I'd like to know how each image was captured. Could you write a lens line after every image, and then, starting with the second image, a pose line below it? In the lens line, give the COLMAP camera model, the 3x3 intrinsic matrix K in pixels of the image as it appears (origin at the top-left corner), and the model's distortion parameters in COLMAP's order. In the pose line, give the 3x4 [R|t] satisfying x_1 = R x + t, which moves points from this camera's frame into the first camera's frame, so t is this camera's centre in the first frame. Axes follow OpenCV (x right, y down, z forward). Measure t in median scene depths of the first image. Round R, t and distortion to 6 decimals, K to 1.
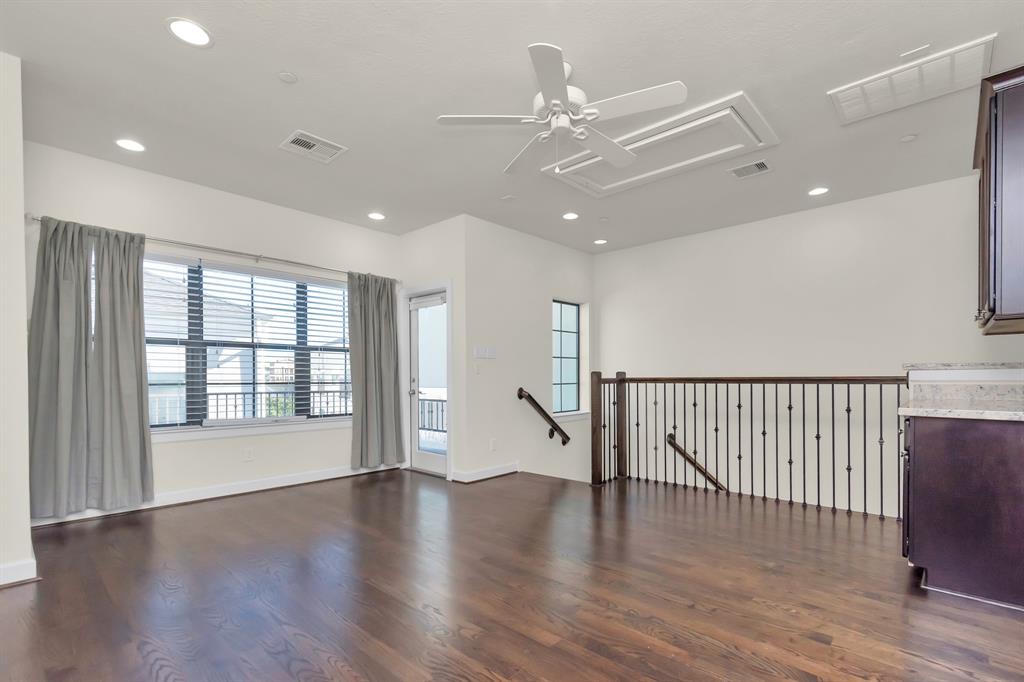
lens RADIAL K [[450.0, 0, 512.2], [0, 450.0, 377.0], [0, 0, 1]] dist [0.000185, 0.000029]
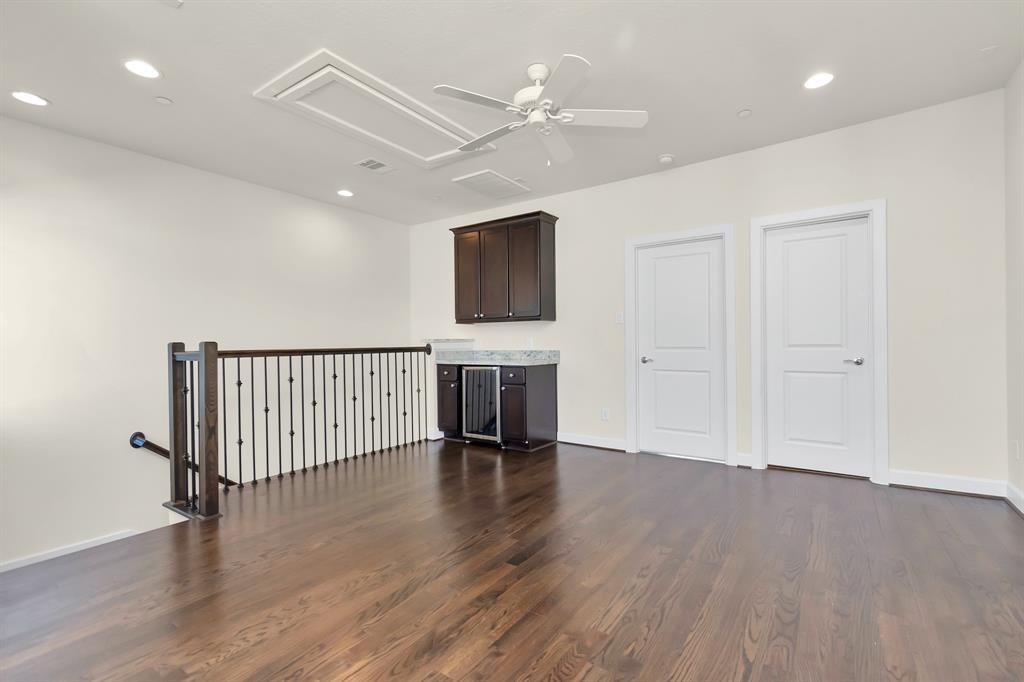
lens RADIAL K [[454.3, 0, 522.9], [0, 454.3, 341.5], [0, 0, 1]] dist [0.002528, 0.000241]
pose [[-0.117011, 0.013602, 0.993038, -0.543981], [0.021226, 0.999712, -0.011192, 0.005427], [-0.992904, 0.019768, -0.117266, 0.641937]]
